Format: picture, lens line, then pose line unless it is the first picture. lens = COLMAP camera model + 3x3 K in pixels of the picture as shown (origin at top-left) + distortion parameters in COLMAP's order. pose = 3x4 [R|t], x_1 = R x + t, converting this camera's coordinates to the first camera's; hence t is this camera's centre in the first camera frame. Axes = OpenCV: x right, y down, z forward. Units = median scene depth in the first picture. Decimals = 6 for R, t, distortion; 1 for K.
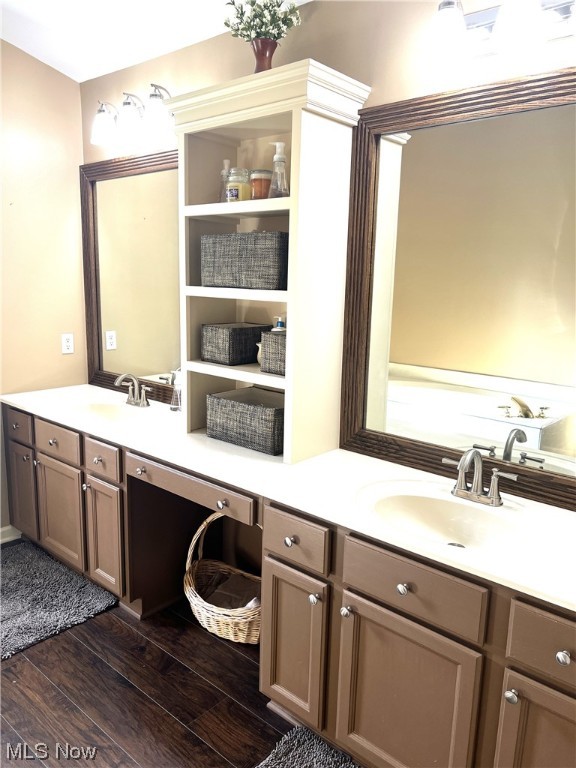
lens RADIAL K [[583.6, 0, 288.0], [0, 583.6, 384.0], [0, 0, 1]] dist [0.073187, -0.112203]
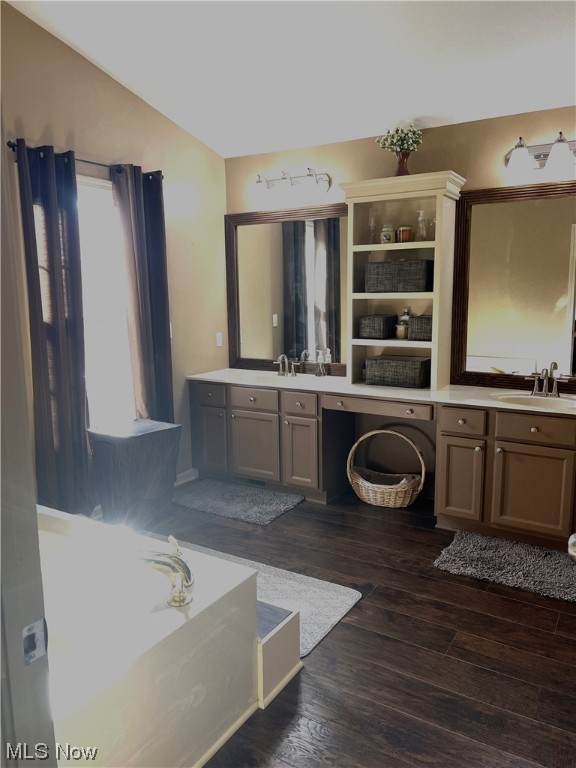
lens RADIAL K [[583.6, 0, 288.0], [0, 583.6, 384.0], [0, 0, 1]] dist [0.073187, -0.112203]
pose [[0.984370, -0.061589, 0.164991, -0.652796], [0.065299, 0.997718, -0.017148, 0.106977], [-0.163558, 0.027654, 0.986146, -0.602810]]
